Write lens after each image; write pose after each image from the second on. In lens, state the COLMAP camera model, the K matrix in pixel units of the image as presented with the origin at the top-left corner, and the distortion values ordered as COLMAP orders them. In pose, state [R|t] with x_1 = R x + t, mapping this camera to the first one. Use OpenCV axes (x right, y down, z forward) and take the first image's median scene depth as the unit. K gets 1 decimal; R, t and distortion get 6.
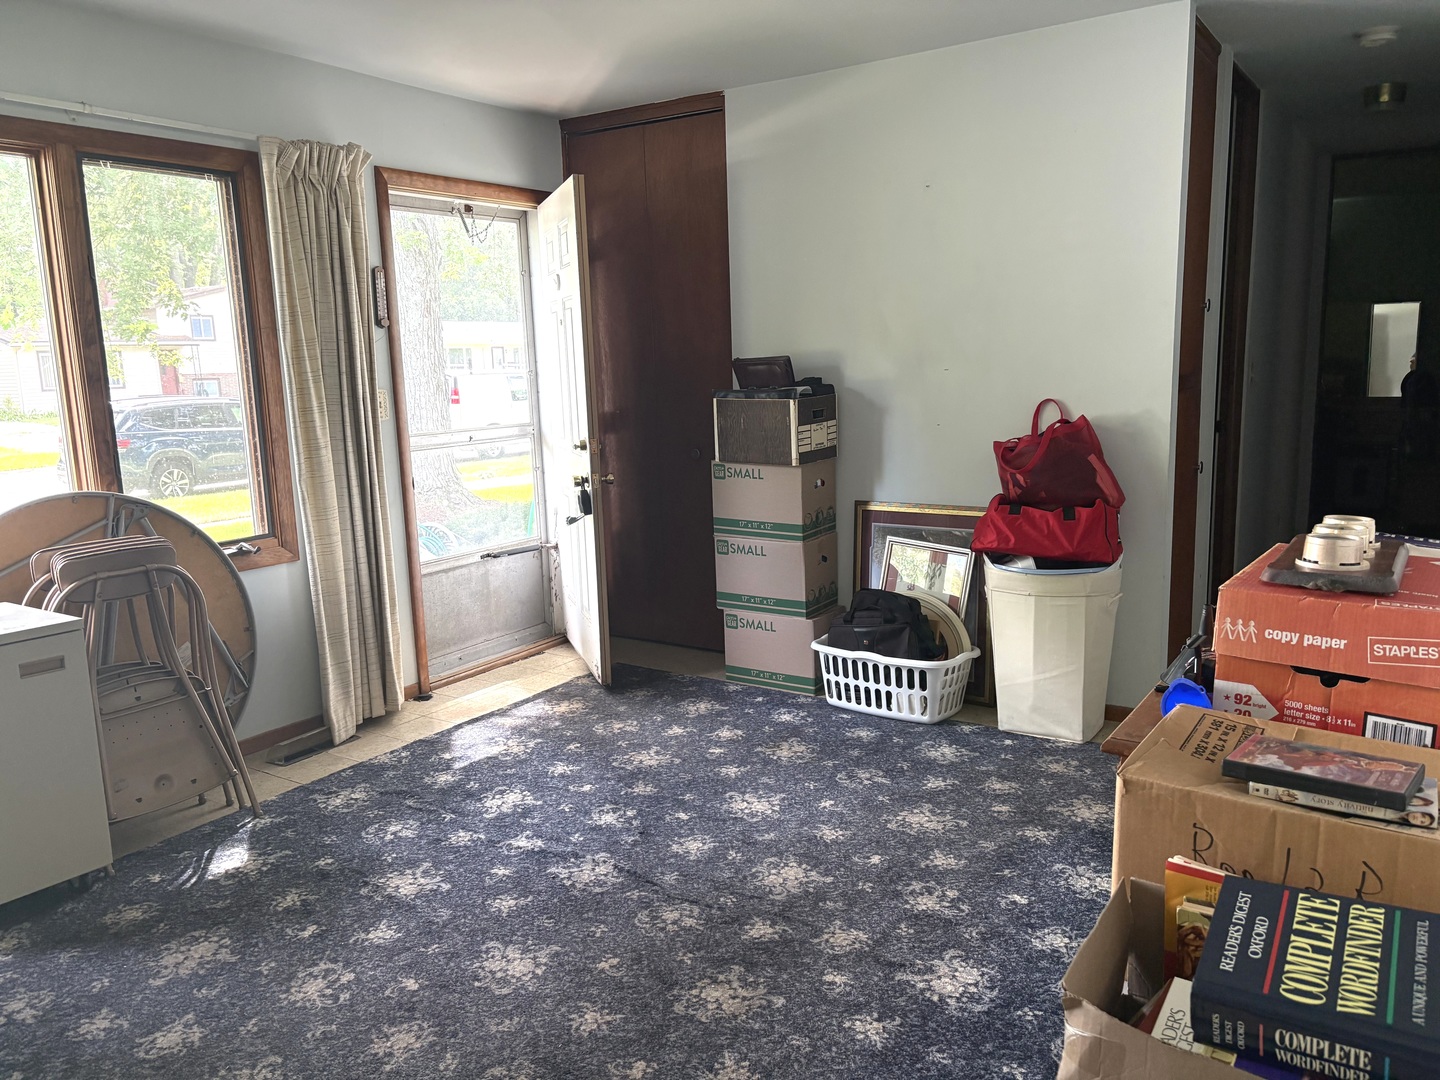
lens RADIAL K [[1091.0, 0, 720.0], [0, 1091.0, 540.0], [0, 0, 1]] dist [0.001506, 0.001529]
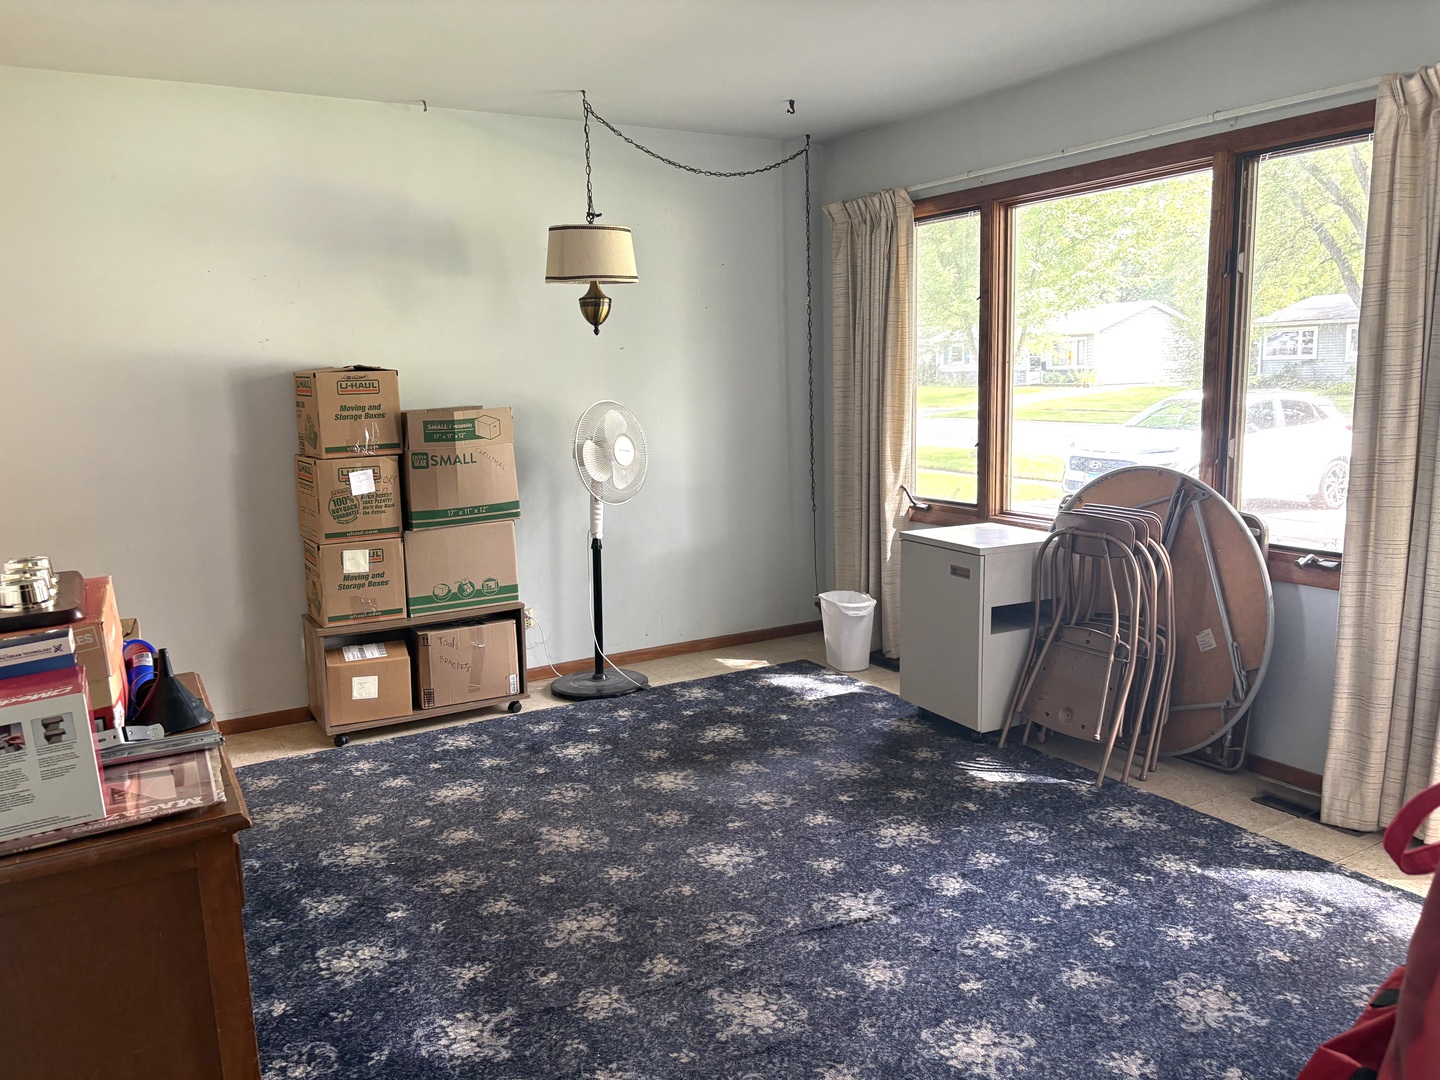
lens RADIAL K [[1052.5, 0, 720.0], [0, 1052.5, 540.0], [0, 0, 1]] dist [0.008734, 0.003875]
pose [[-0.430617, 0.186915, -0.882968, 0.672336], [-0.111295, 0.959856, 0.257470, -0.226159], [0.895646, 0.209141, -0.392527, 1.146610]]
